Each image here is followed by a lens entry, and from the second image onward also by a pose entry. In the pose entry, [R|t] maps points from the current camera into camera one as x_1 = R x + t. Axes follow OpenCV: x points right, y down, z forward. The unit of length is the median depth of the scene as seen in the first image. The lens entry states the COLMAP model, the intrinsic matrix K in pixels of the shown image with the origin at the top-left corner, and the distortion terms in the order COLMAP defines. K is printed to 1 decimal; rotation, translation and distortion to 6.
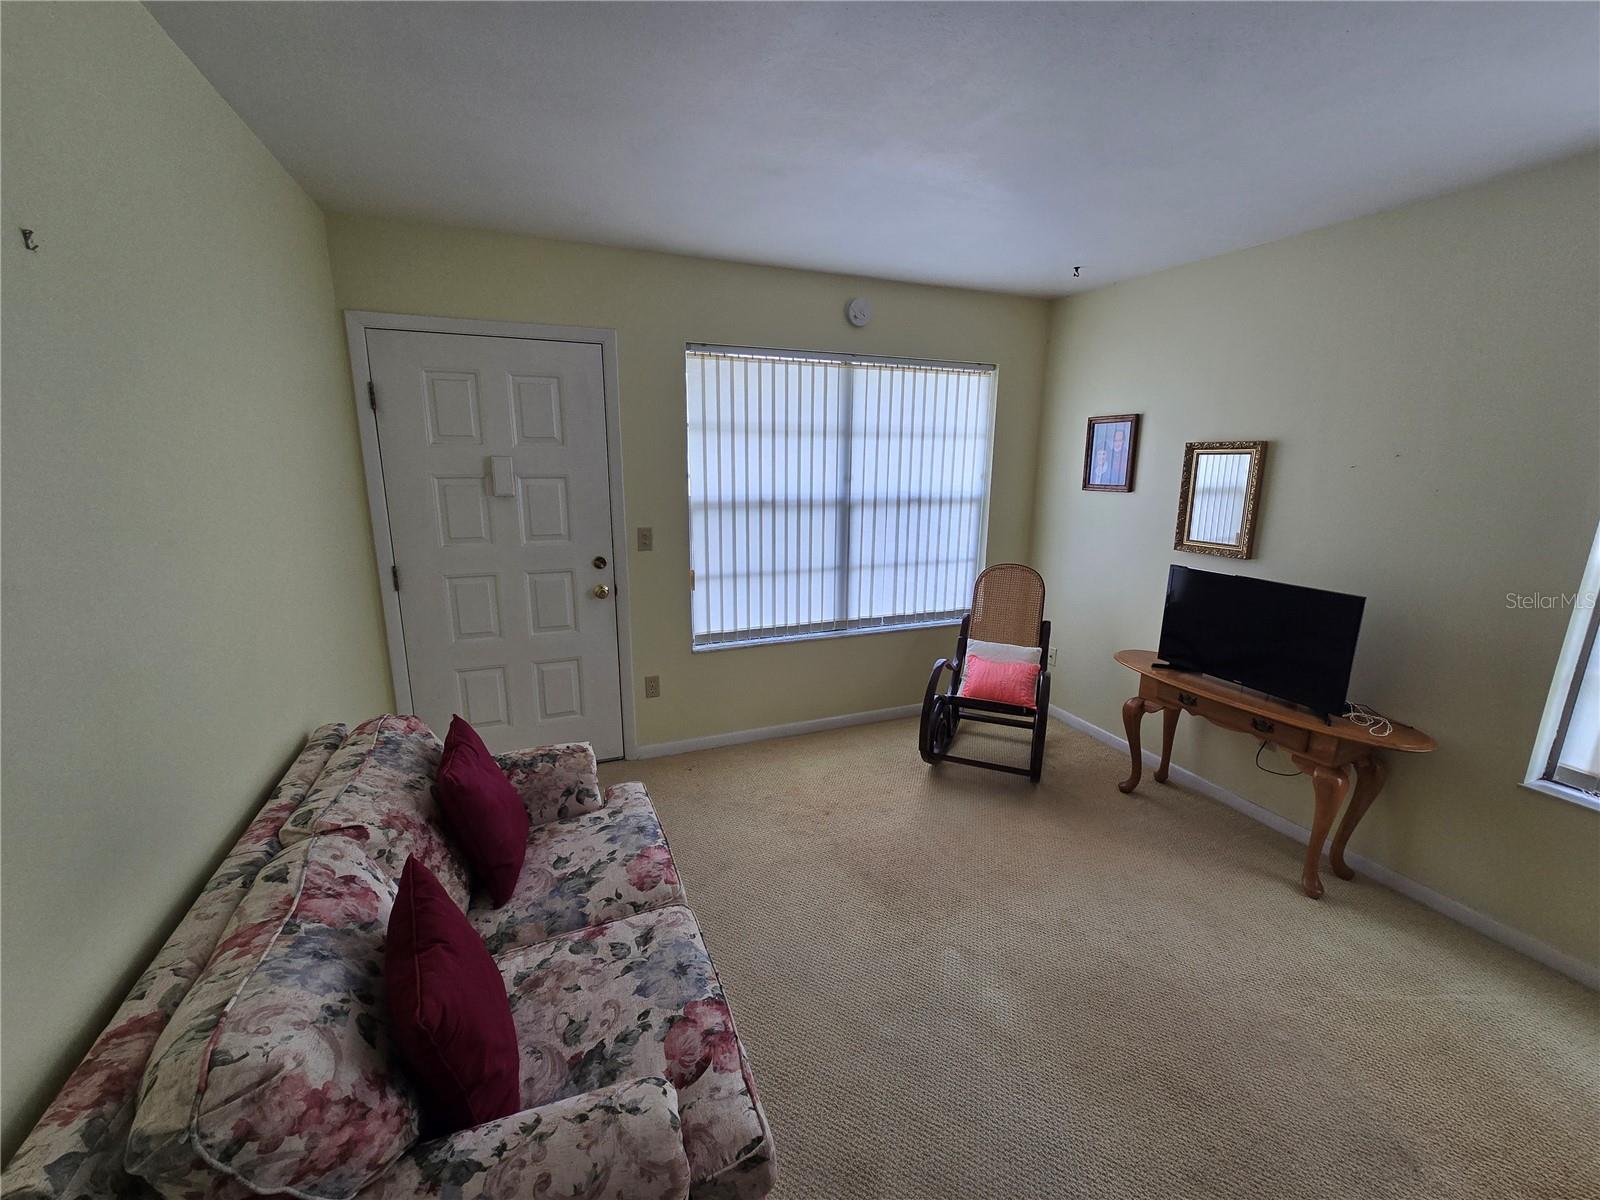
lens RADIAL K [[652.9, 0, 804.5], [0, 652.9, 602.0], [0, 0, 1]] dist [-0.003703, -0.000095]
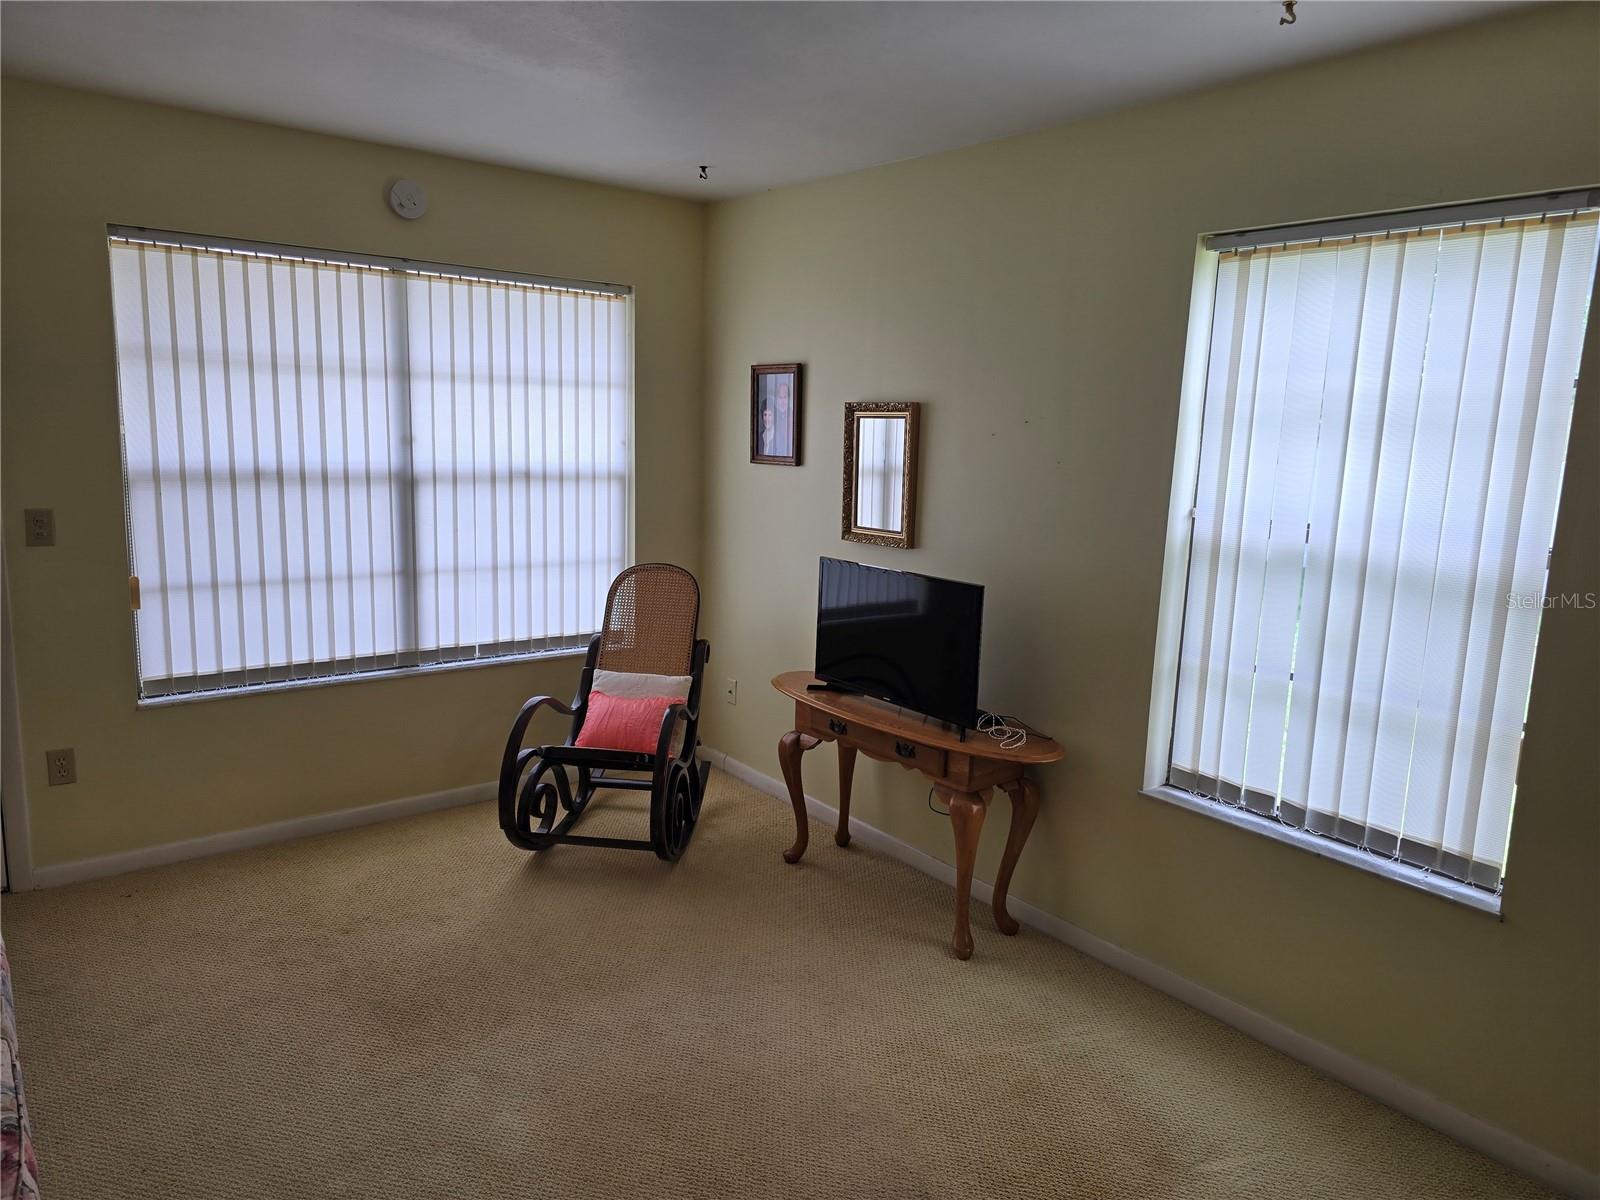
lens RADIAL K [[1057.2, 0, 800.0], [0, 1057.2, 600.0], [0, 0, 1]] dist [0.096261, -0.098207]
pose [[0.963538, -0.022964, 0.266585, 0.171752], [0.035860, 0.998405, -0.043611, 0.042076], [-0.265159, 0.051580, 0.962824, -0.181025]]
